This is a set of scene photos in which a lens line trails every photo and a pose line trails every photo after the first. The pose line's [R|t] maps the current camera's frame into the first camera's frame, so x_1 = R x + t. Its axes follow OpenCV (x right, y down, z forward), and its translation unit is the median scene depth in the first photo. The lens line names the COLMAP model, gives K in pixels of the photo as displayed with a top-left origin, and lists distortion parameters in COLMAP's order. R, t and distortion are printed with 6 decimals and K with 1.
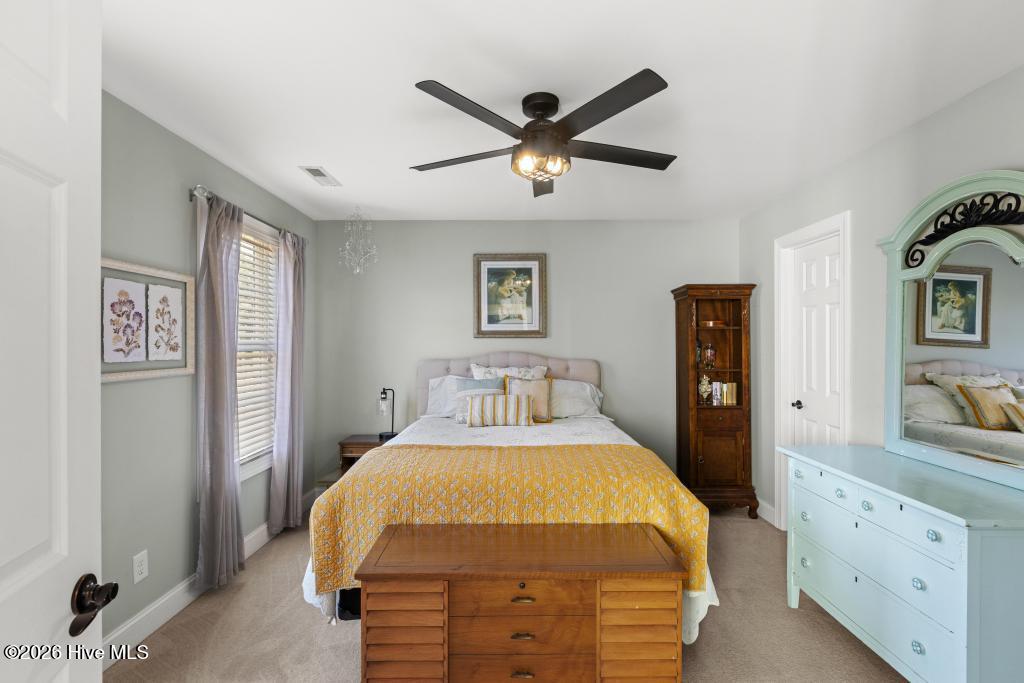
lens RADIAL K [[482.8, 0, 512.0], [0, 482.8, 341.5], [0, 0, 1]] dist [0.000688, 0.000200]
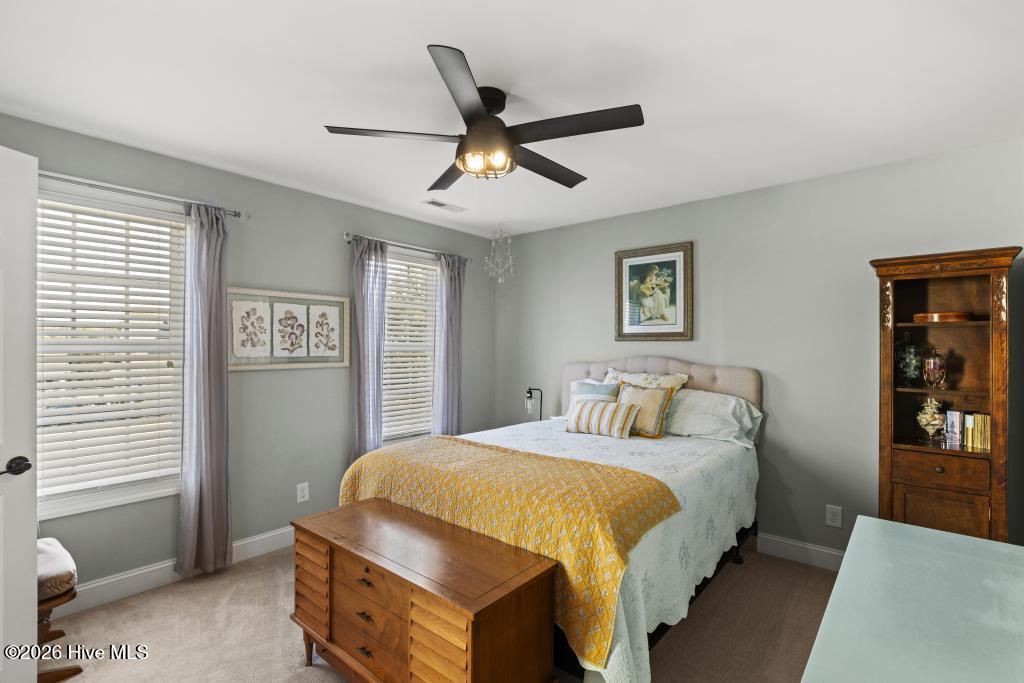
lens RADIAL K [[478.2, 0, 511.8], [0, 478.2, 346.3], [0, 0, 1]] dist [-0.000957, 0.000536]
pose [[0.758280, 0.005324, -0.651907, 0.460349], [-0.003860, 0.999986, 0.003676, 0.000426], [0.651917, -0.000271, 0.758290, 0.192467]]
